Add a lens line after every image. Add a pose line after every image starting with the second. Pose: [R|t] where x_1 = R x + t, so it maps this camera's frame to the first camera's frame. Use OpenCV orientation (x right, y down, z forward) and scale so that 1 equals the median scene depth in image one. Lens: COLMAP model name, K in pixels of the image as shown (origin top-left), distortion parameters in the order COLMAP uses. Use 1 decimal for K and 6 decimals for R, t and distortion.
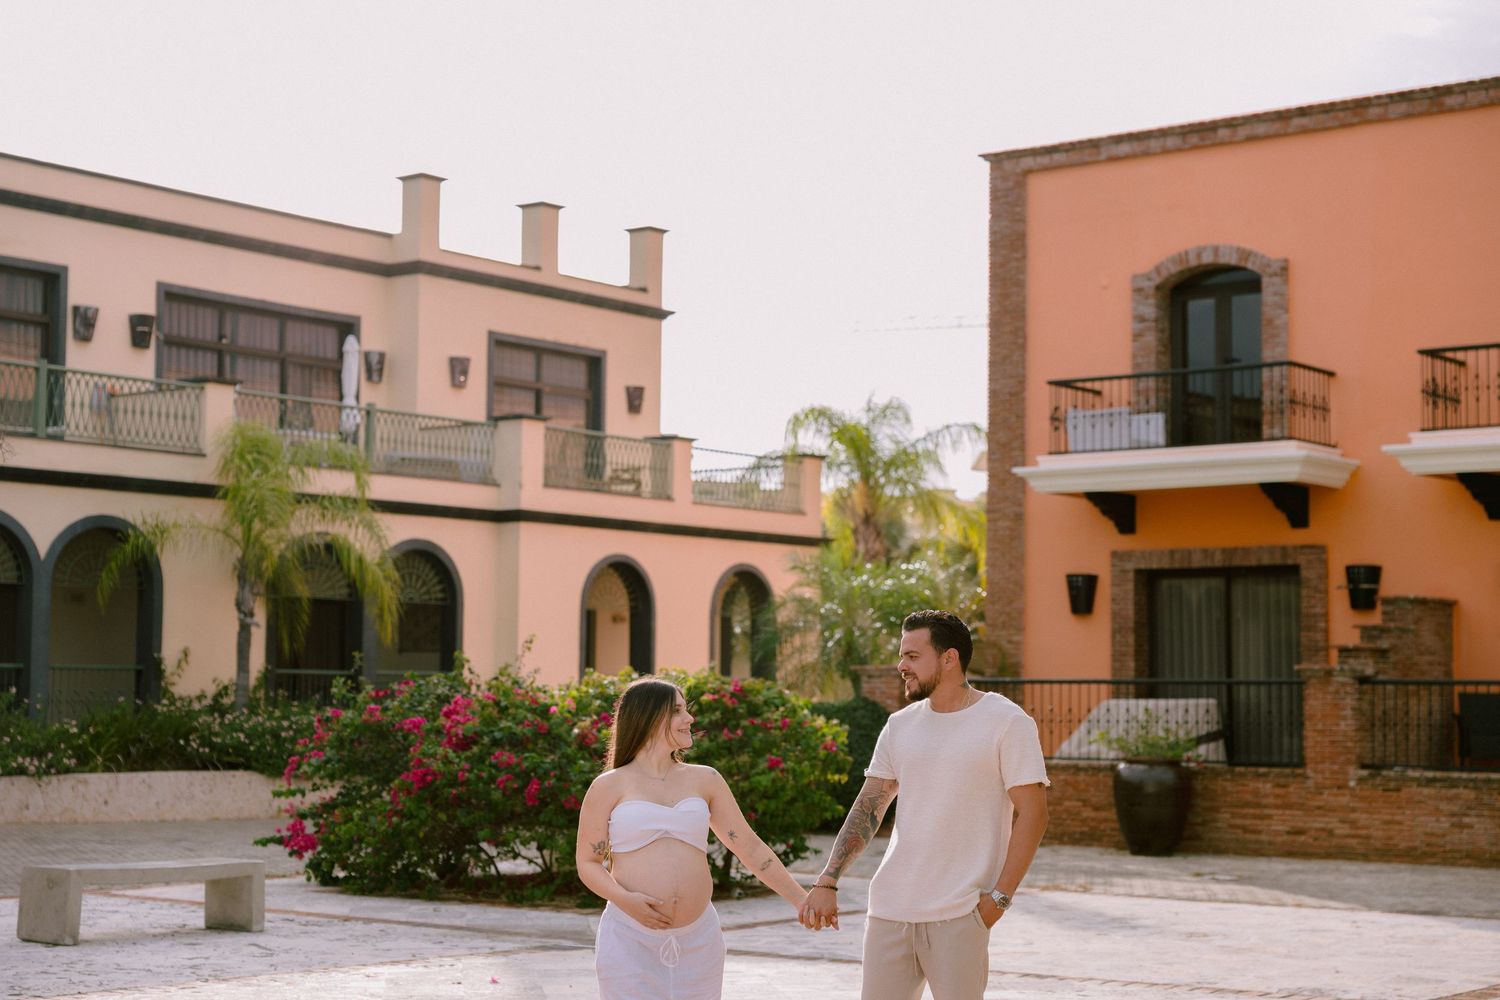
lens RADIAL K [[2525.4, 0, 759.6], [0, 2525.4, 490.6], [0, 0, 1]] dist [0.064628, 0.000000]
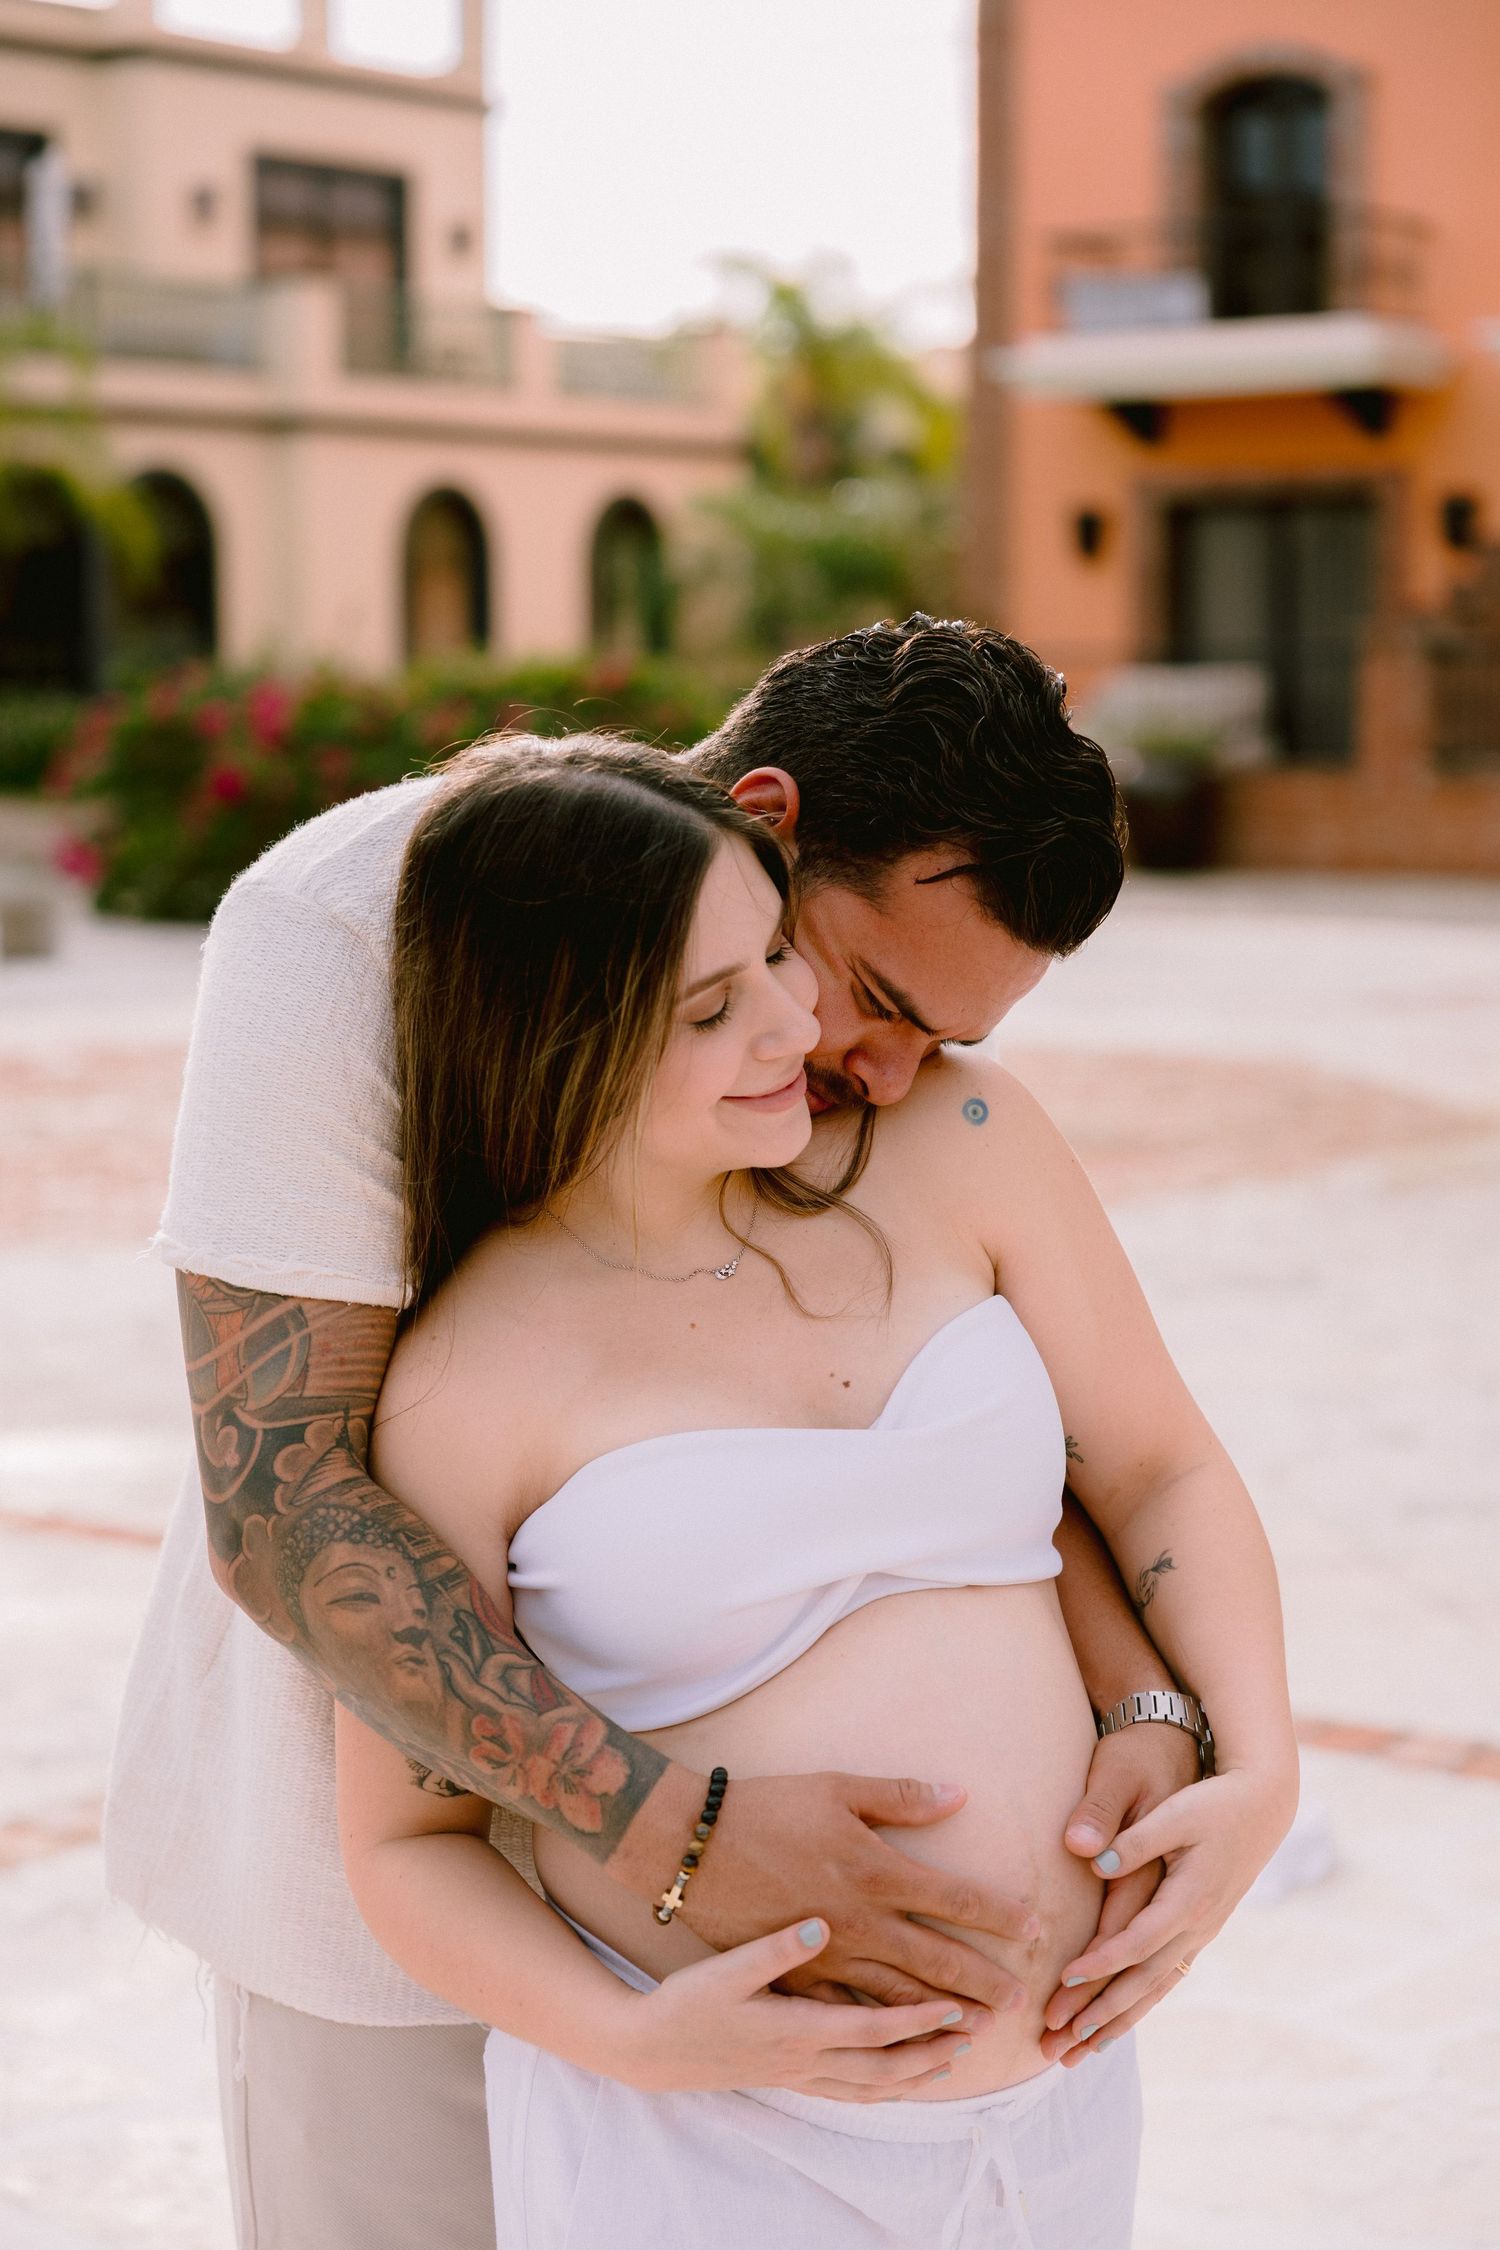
lens RADIAL K [[4209.3, 0, 753.6], [0, 4209.3, 1129.1], [0, 0, 1]] dist [-0.012633, 0.000000]
pose [[0.999593, -0.014806, 0.024385, -0.002231], [0.009907, 0.981742, 0.189961, -0.022318], [-0.026752, -0.189643, 0.981489, -0.226071]]
